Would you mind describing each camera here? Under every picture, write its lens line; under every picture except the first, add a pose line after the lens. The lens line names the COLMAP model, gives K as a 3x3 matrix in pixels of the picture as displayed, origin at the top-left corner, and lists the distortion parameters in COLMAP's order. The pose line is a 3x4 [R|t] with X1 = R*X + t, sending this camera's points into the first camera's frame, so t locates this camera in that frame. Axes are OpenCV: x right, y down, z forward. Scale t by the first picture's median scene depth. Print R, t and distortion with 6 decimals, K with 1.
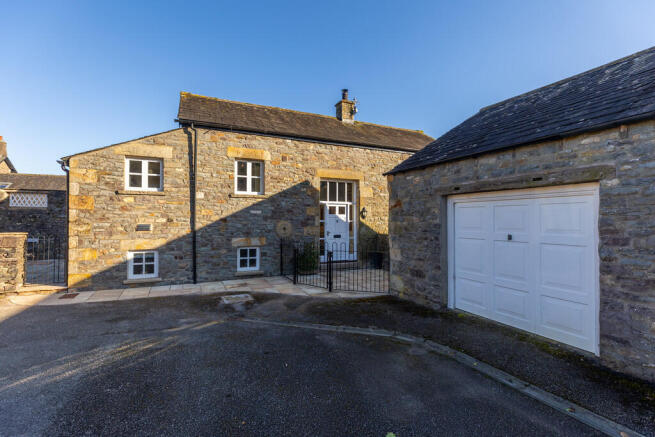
lens RADIAL K [[294.7, 0, 327.1], [0, 294.7, 218.5], [0, 0, 1]] dist [0.000594, 0.000034]
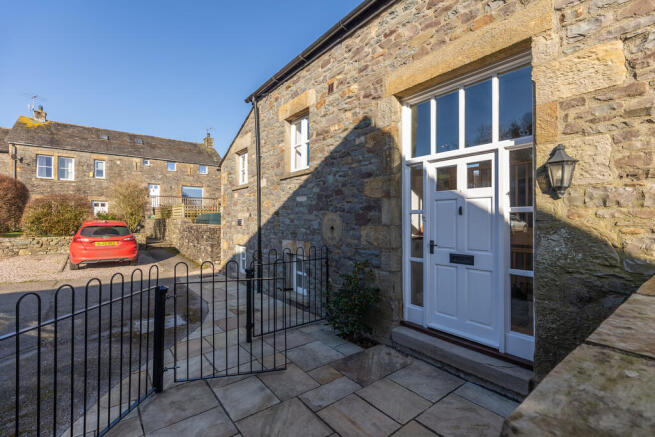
lens RADIAL K [[294.7, 0, 327.6], [0, 294.7, 219.6], [0, 0, 1]] dist [0.000594, 0.000034]
pose [[0.242750, -0.002452, -0.970086, 0.311122], [0.003498, 0.999993, -0.001652, 0.018408], [0.970083, -0.002993, 0.242756, 0.801043]]
